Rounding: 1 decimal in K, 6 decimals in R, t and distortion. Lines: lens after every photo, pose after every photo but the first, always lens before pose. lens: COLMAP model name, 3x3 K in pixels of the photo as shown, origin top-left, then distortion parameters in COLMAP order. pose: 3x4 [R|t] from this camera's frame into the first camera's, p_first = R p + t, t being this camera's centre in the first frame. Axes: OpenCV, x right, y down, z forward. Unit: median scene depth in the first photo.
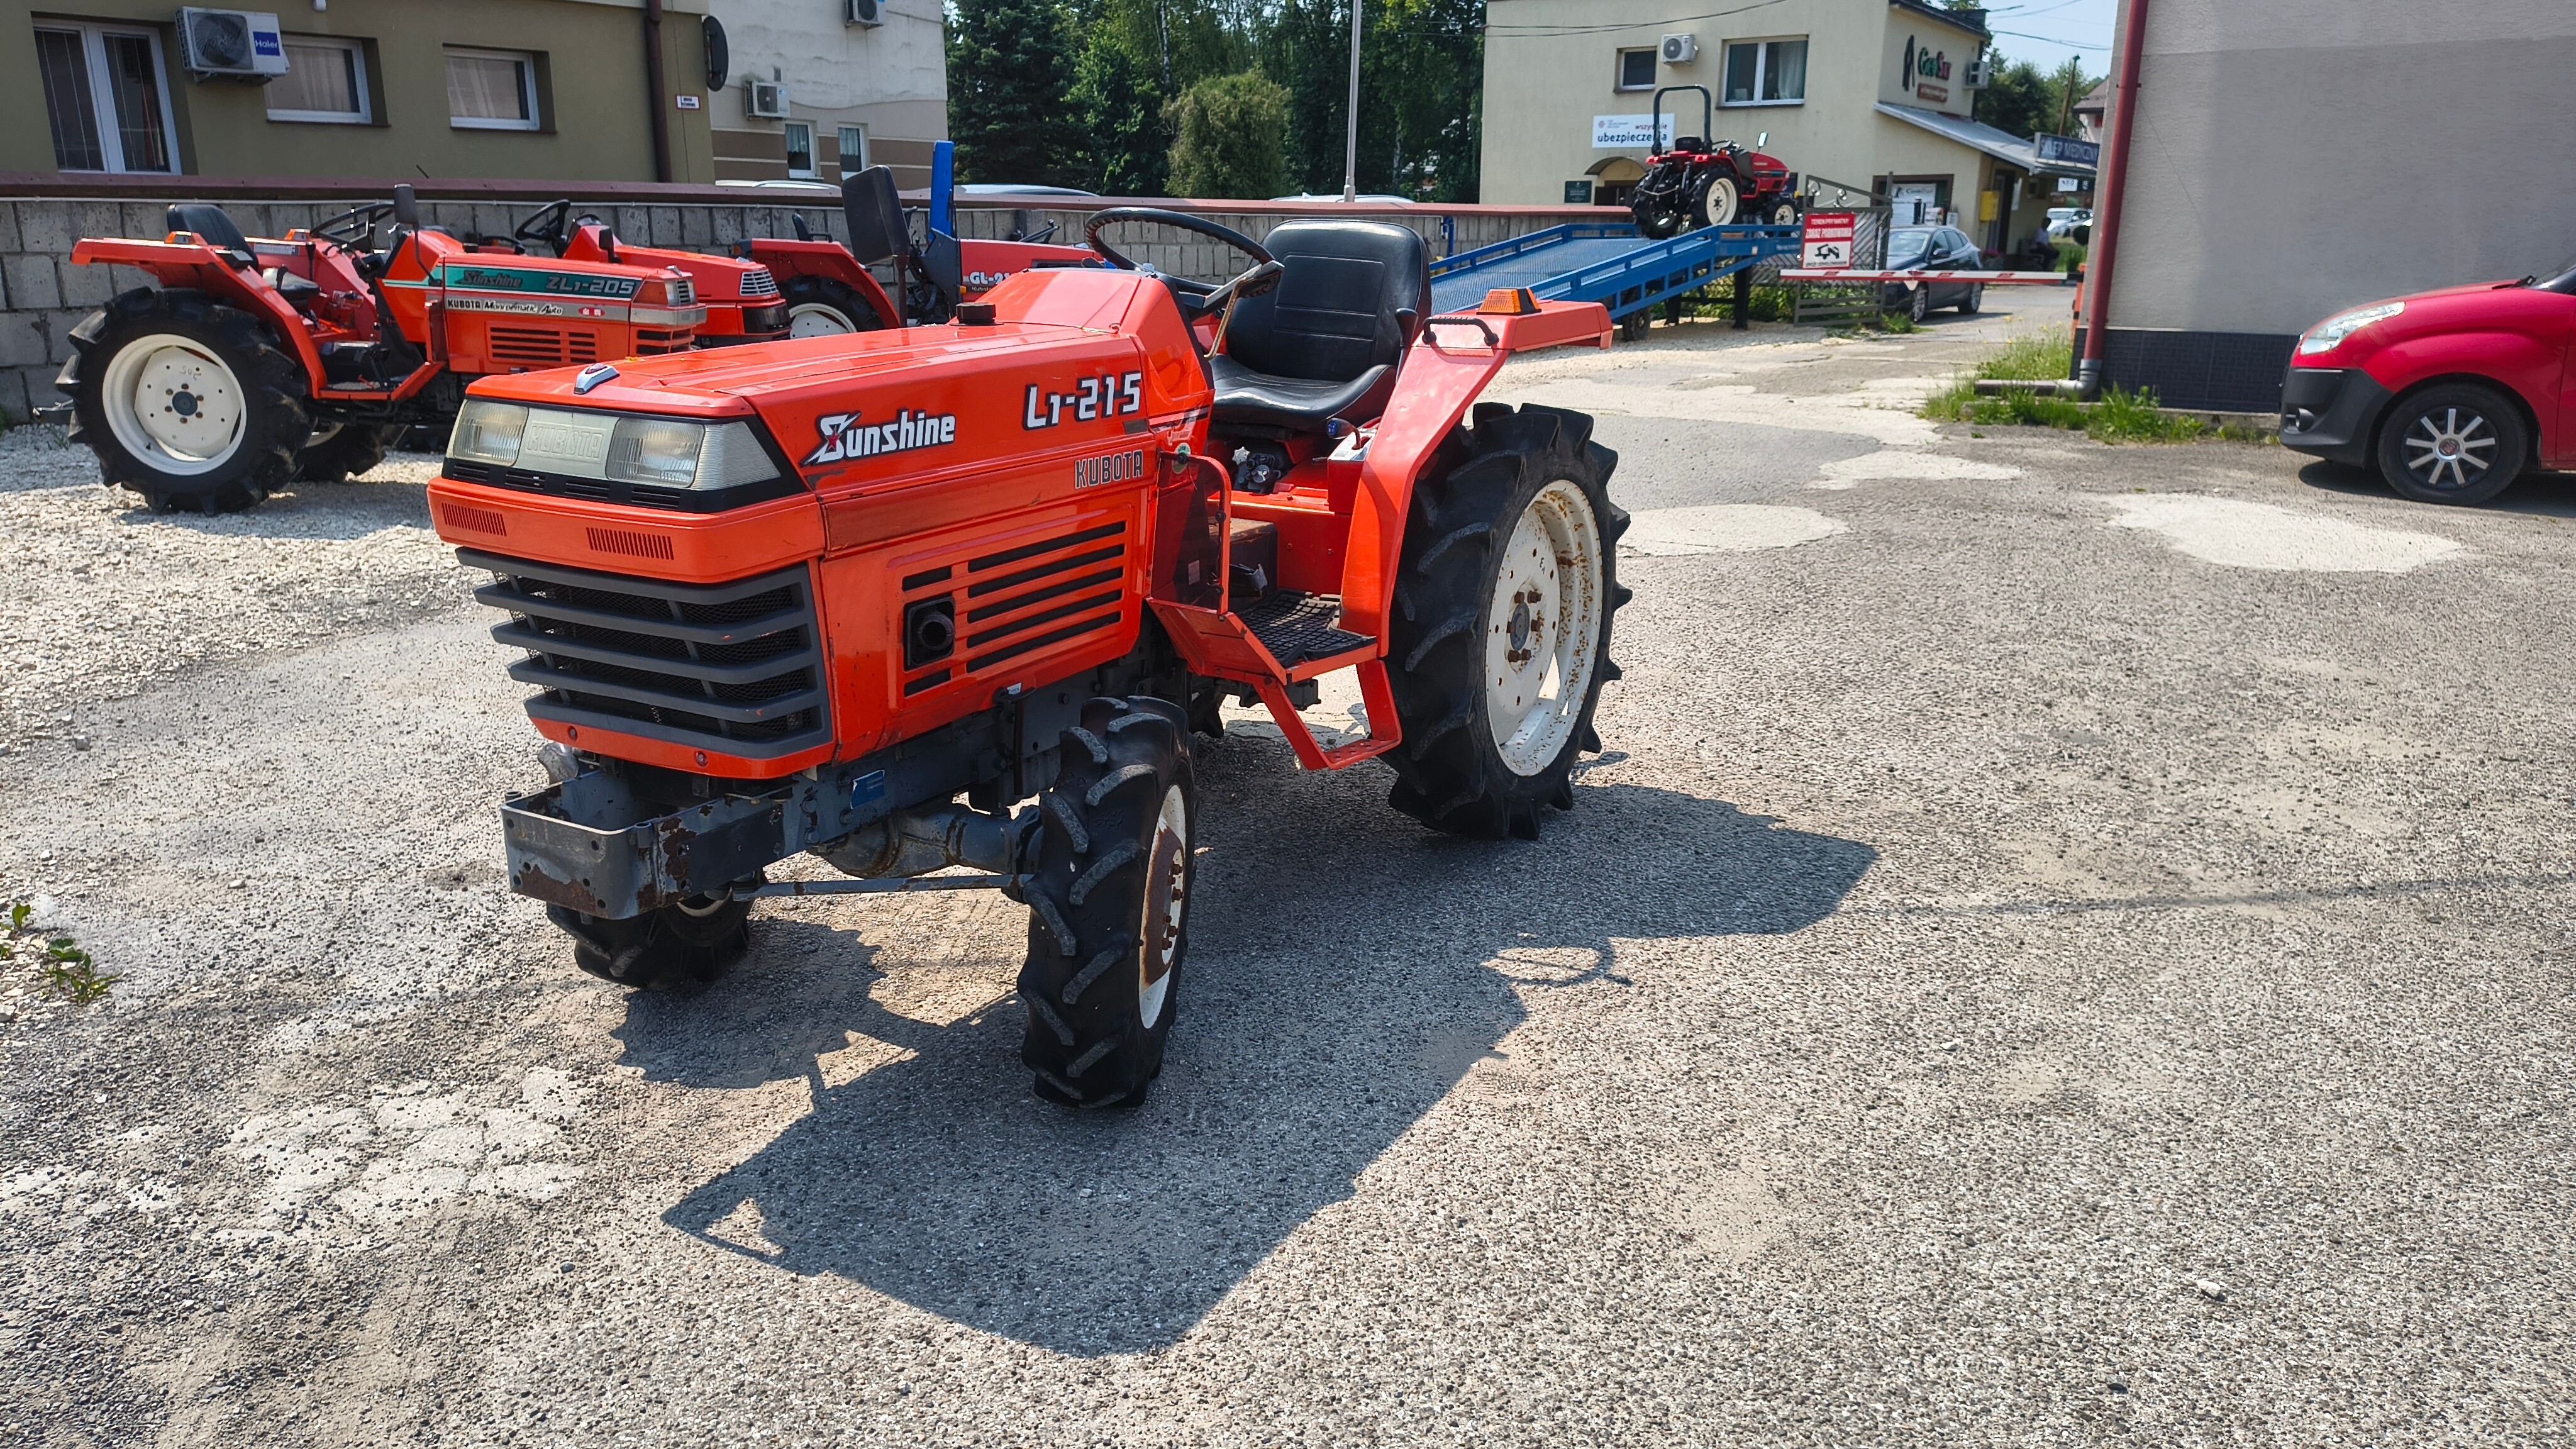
lens RADIAL K [[1724.1, 0, 1211.4], [0, 1724.1, 741.1], [0, 0, 1]] dist [0.037247, -0.001279]
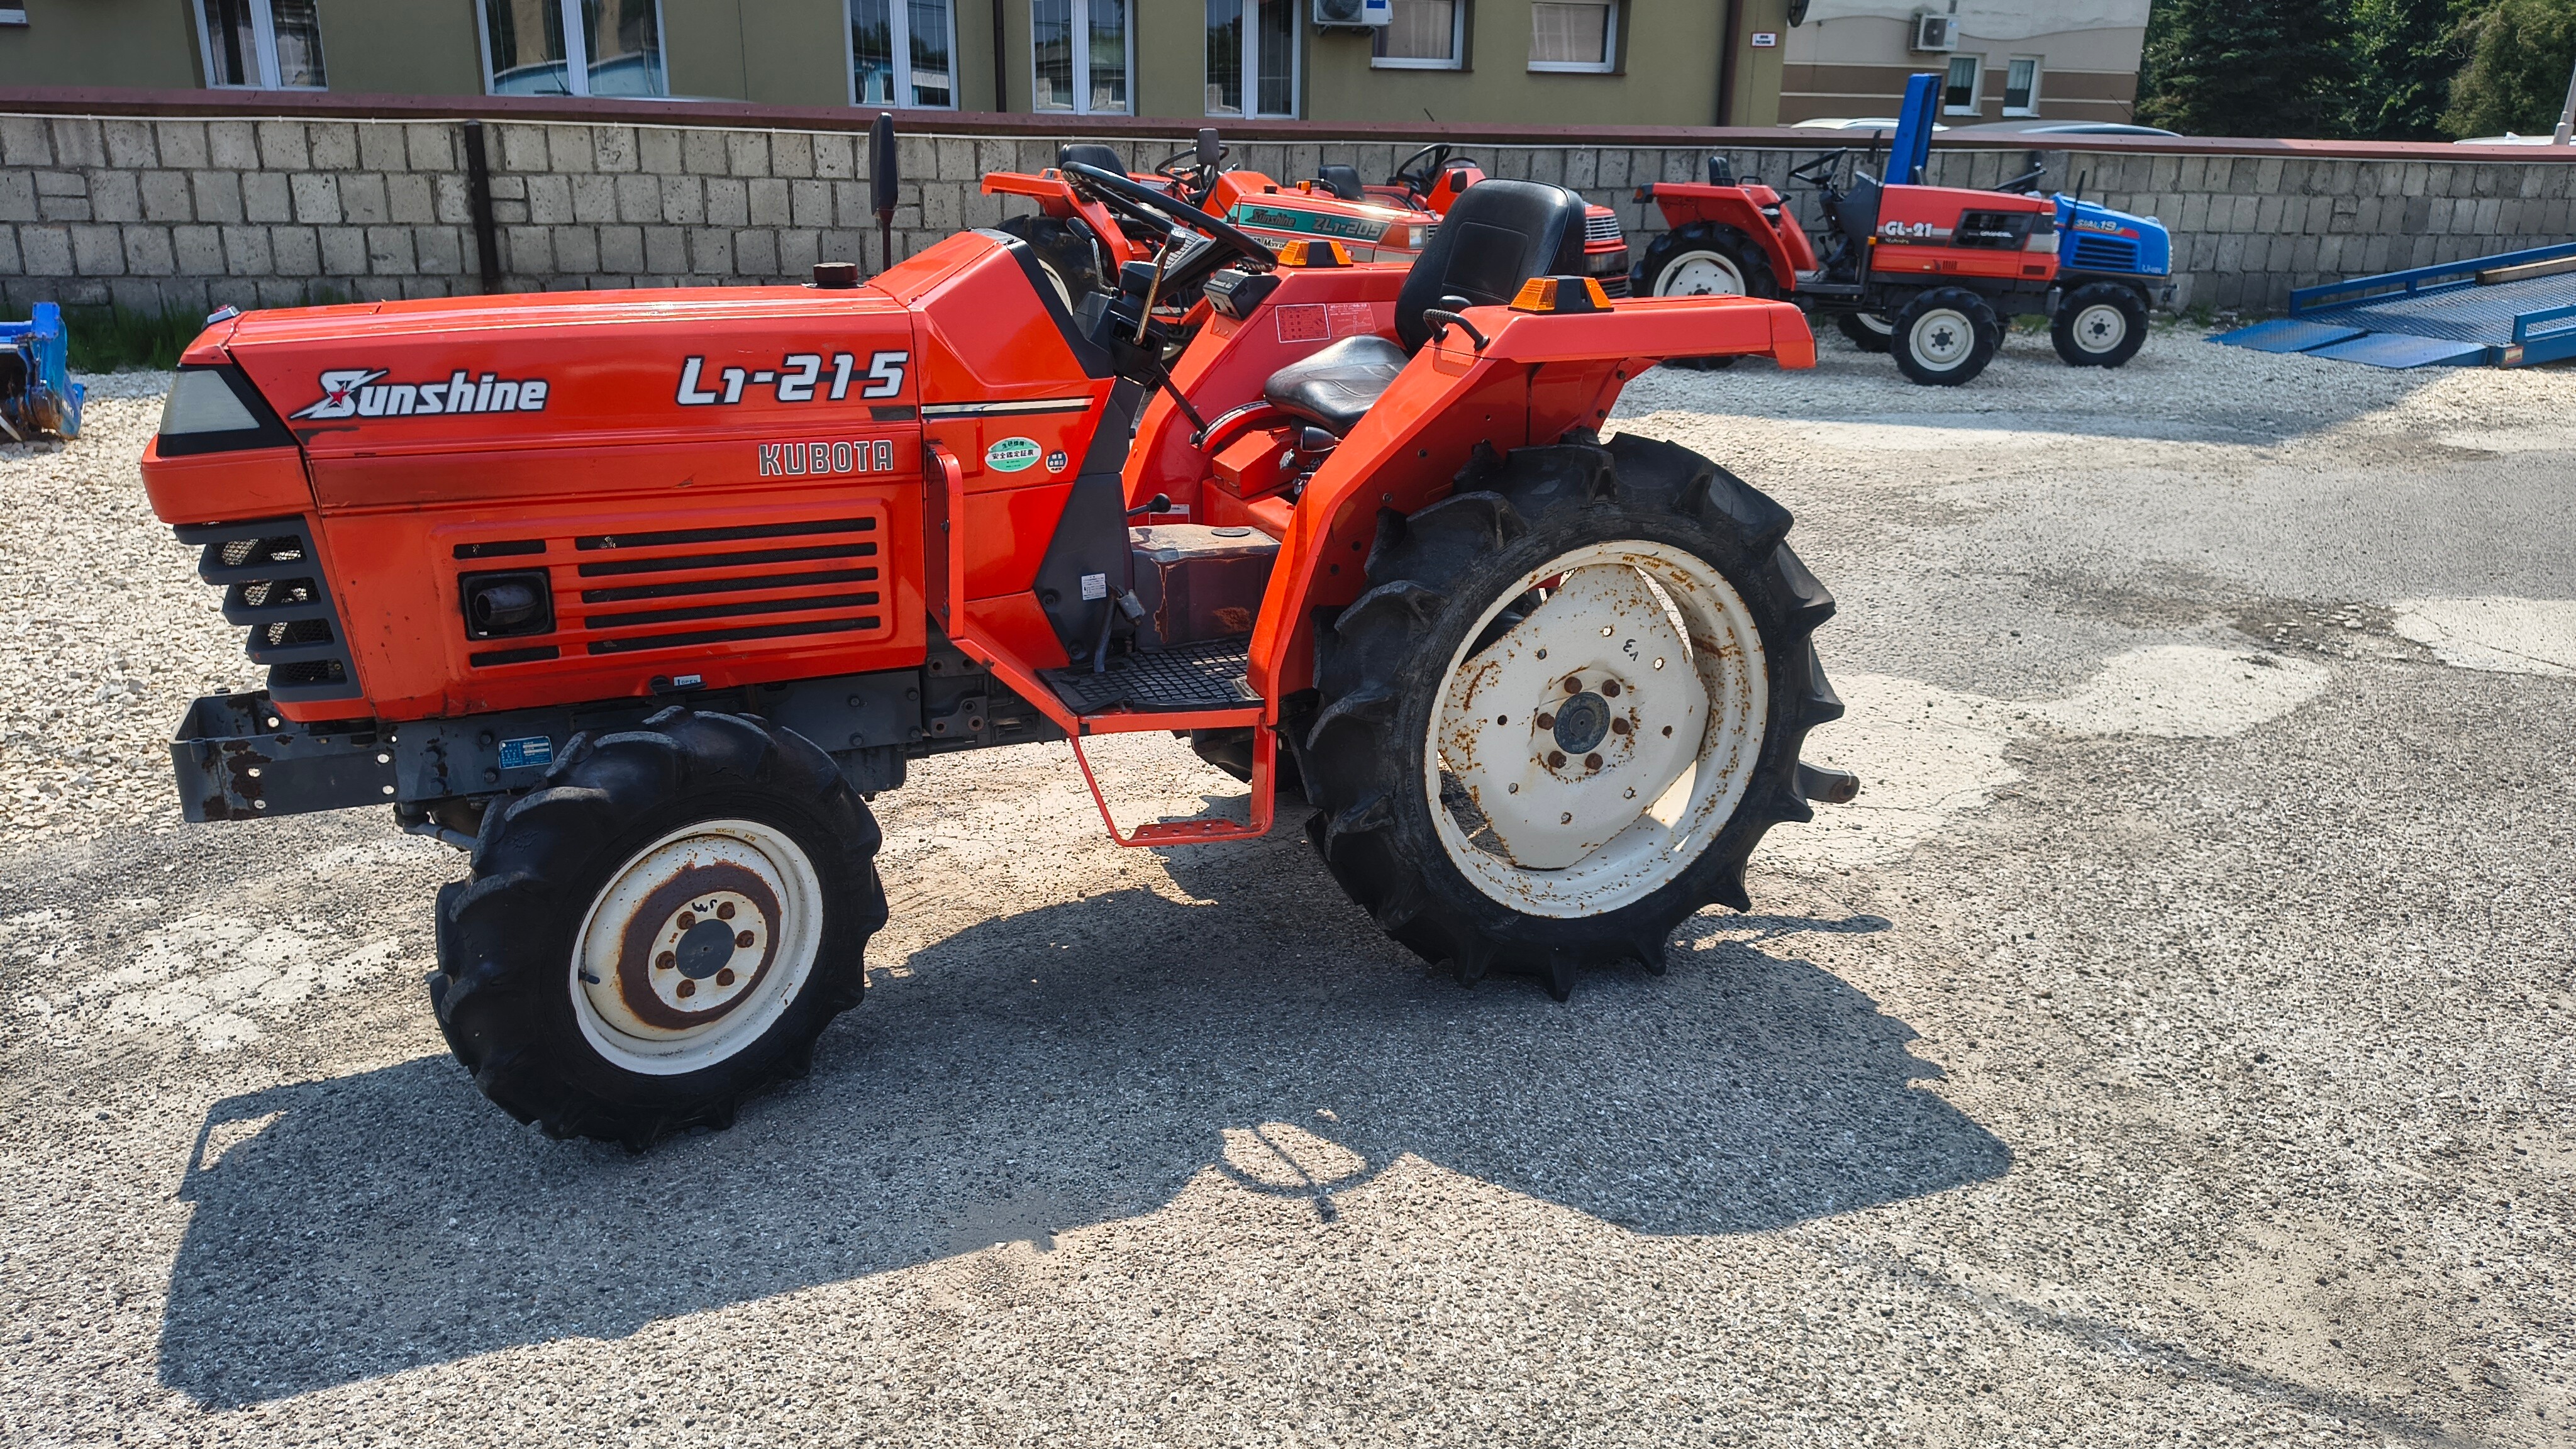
lens RADIAL K [[1691.1, 0, 1288.0], [0, 1691.1, 724.5], [0, 0, 1]] dist [0.043614, -0.038206]
pose [[0.810931, 0.199202, -0.550190, 0.571600], [-0.182626, 0.979462, 0.085450, -0.125286], [0.555912, 0.031185, 0.830656, 0.362452]]
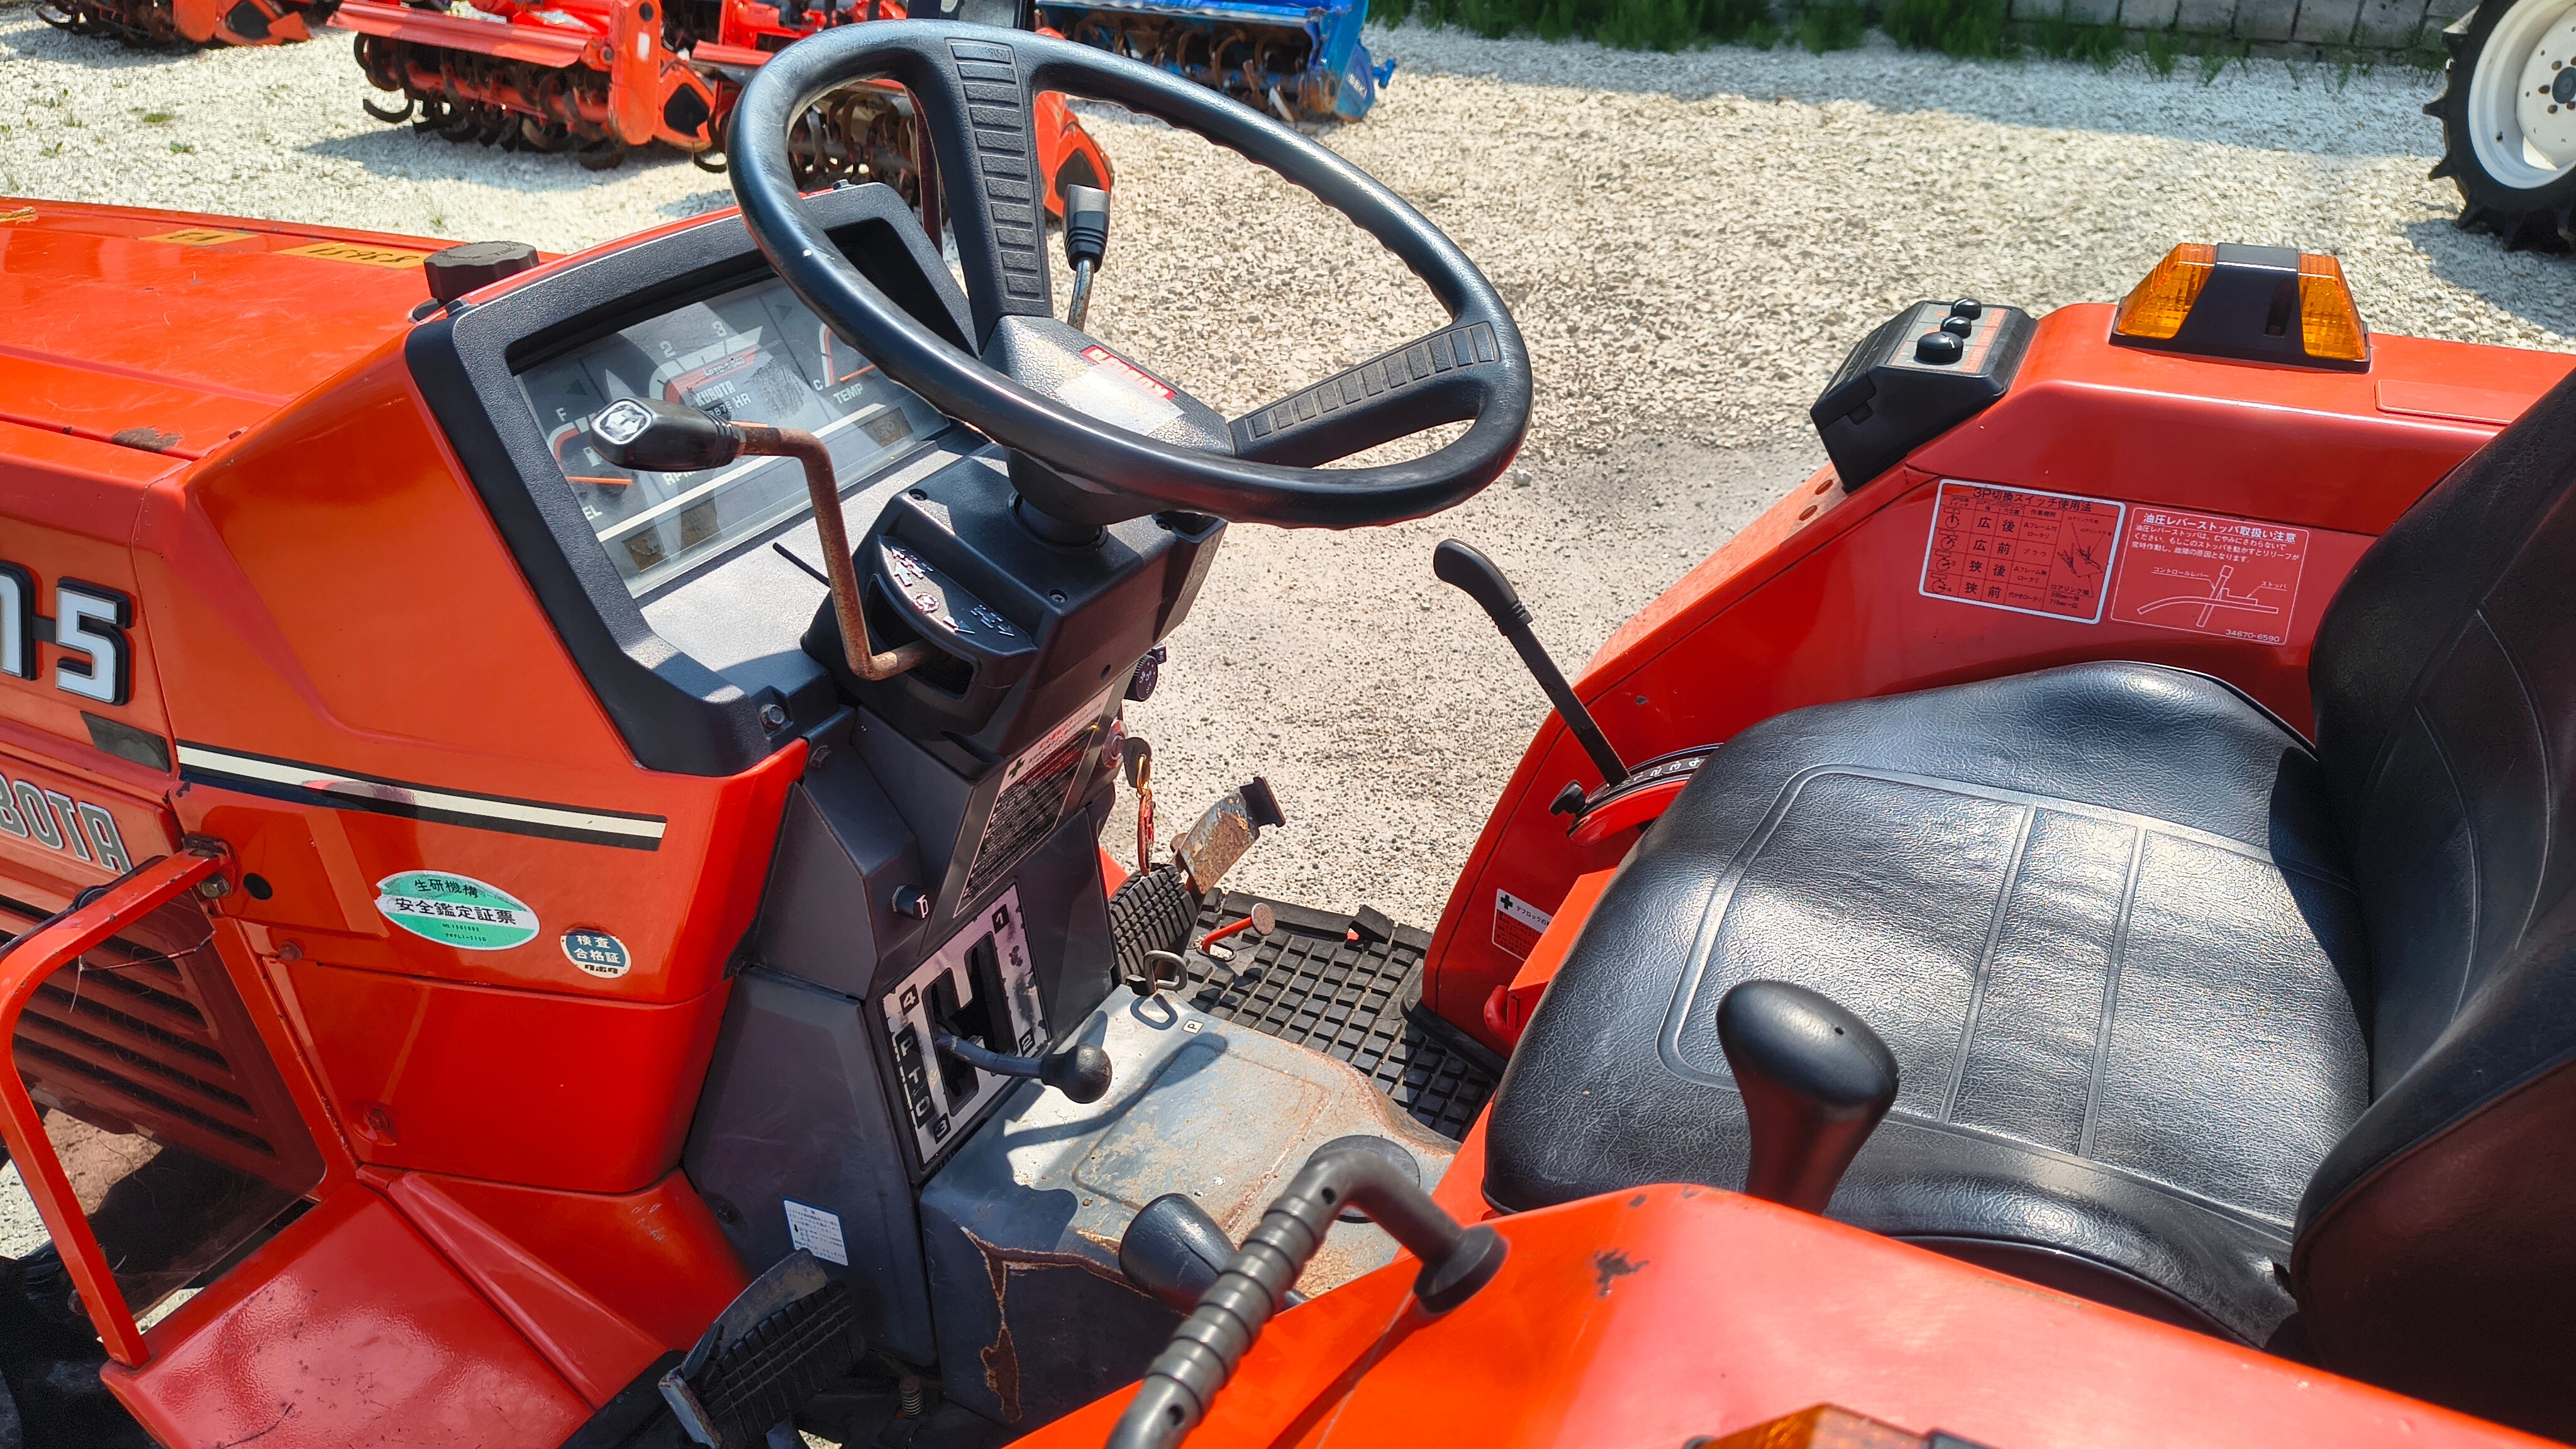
lens RADIAL K [[1691.1, 0, 1288.0], [0, 1691.1, 724.5], [0, 0, 1]] dist [0.043614, -0.038206]
pose [[0.120391, 0.486316, -0.865450, 0.229978], [-0.284566, 0.852112, 0.439236, -0.350132], [0.951067, 0.193397, 0.240975, 1.026367]]
